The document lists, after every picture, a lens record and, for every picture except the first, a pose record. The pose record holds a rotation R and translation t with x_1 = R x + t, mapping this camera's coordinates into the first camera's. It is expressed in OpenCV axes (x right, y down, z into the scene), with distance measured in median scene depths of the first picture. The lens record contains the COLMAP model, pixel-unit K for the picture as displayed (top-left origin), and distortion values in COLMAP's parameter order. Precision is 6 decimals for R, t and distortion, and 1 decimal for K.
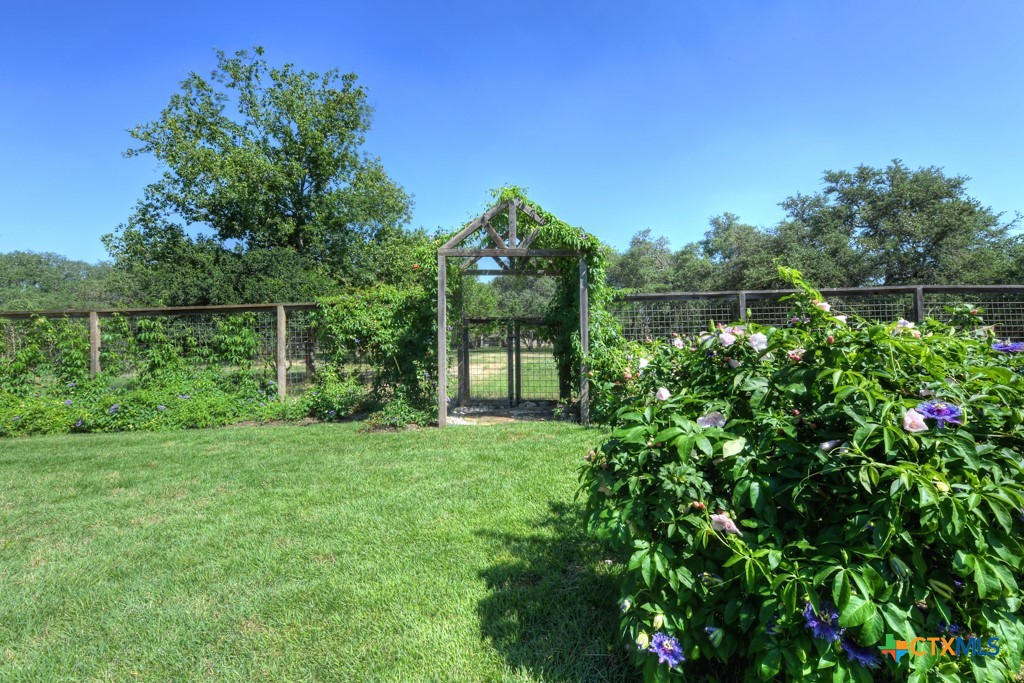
lens RADIAL K [[468.5, 0, 517.0], [0, 468.5, 340.0], [0, 0, 1]] dist [0.026312, 0.000295]
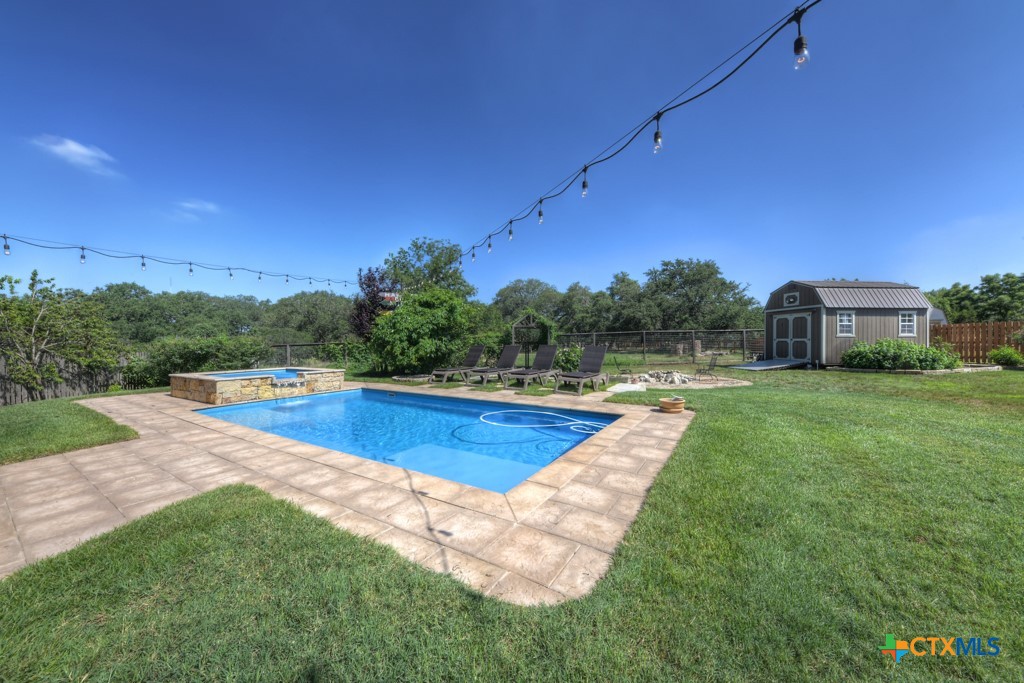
lens RADIAL K [[344.5, 0, 521.7], [0, 344.5, 353.6], [0, 0, 1]] dist [0.021435, -0.009987]
pose [[0.995735, -0.008861, 0.091829, -0.172434], [0.006316, 0.999589, 0.027967, -0.018482], [-0.092039, -0.027268, 0.995382, -0.922687]]
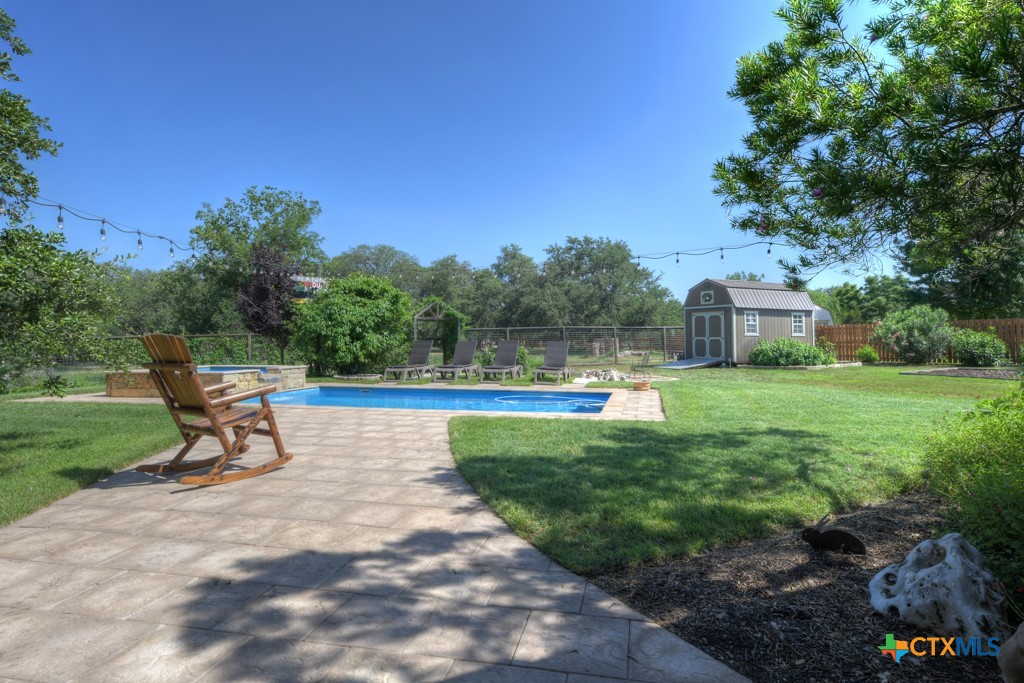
lens RADIAL K [[536.8, 0, 528.8], [0, 536.8, 328.6], [0, 0, 1]] dist [0.029112, -0.000219]
pose [[0.905886, 0.010458, 0.423393, -0.485601], [0.000474, 0.999669, -0.025706, -0.012323], [-0.423522, 0.023487, 0.905581, -1.235728]]
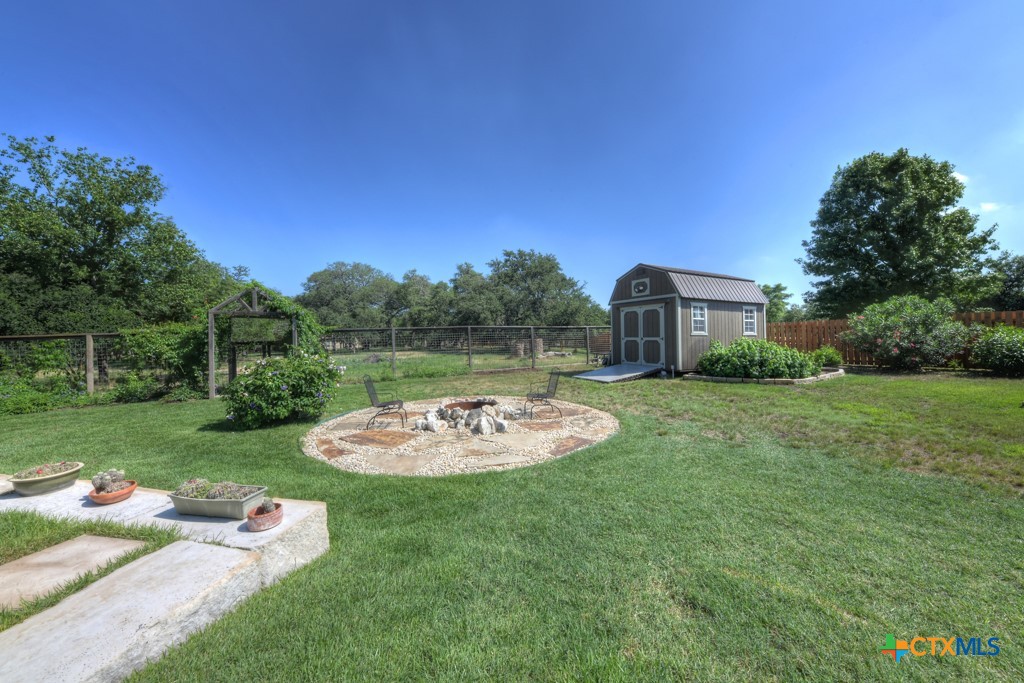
lens RADIAL K [[352.2, 0, 512.0], [0, 352.2, 341.5], [0, 0, 1]] dist [-0.000024, -0.000159]
pose [[0.890360, -0.009714, 0.455154, 0.149142], [0.009391, 0.999951, 0.002970, -0.026430], [-0.455161, 0.001630, 0.890408, -0.458673]]
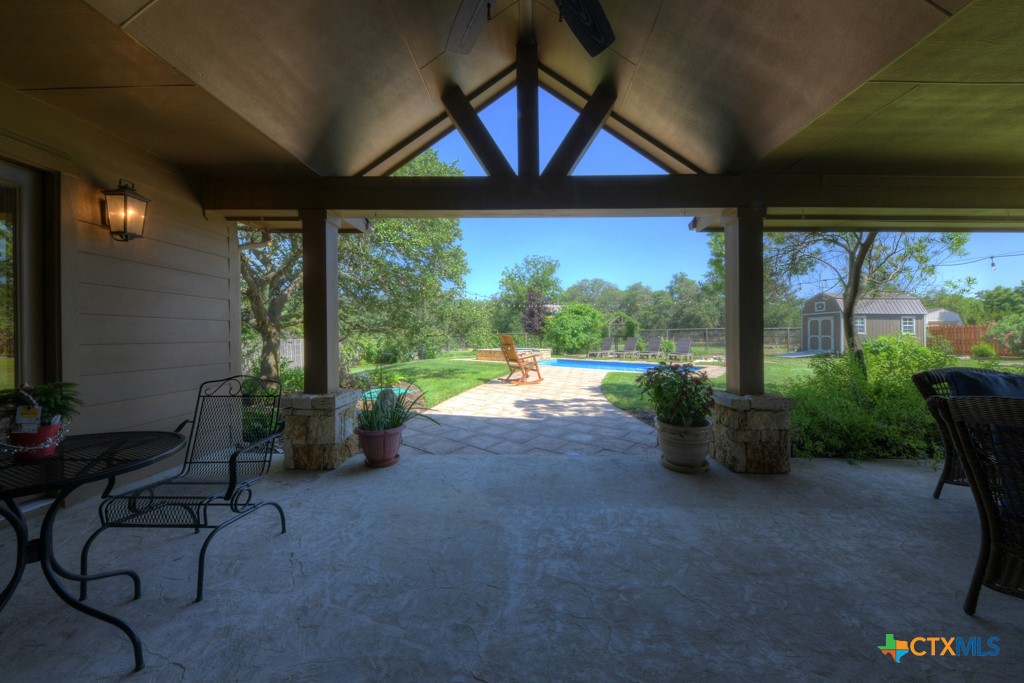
lens RADIAL K [[347.7, 0, 543.2], [0, 347.7, 340.3], [0, 0, 1]] dist [0.007418, -0.000058]
pose [[0.999879, 0.004953, 0.014744, -0.485347], [-0.005072, 0.999955, 0.008038, -0.013715], [-0.014704, -0.008112, 0.999859, -1.479562]]
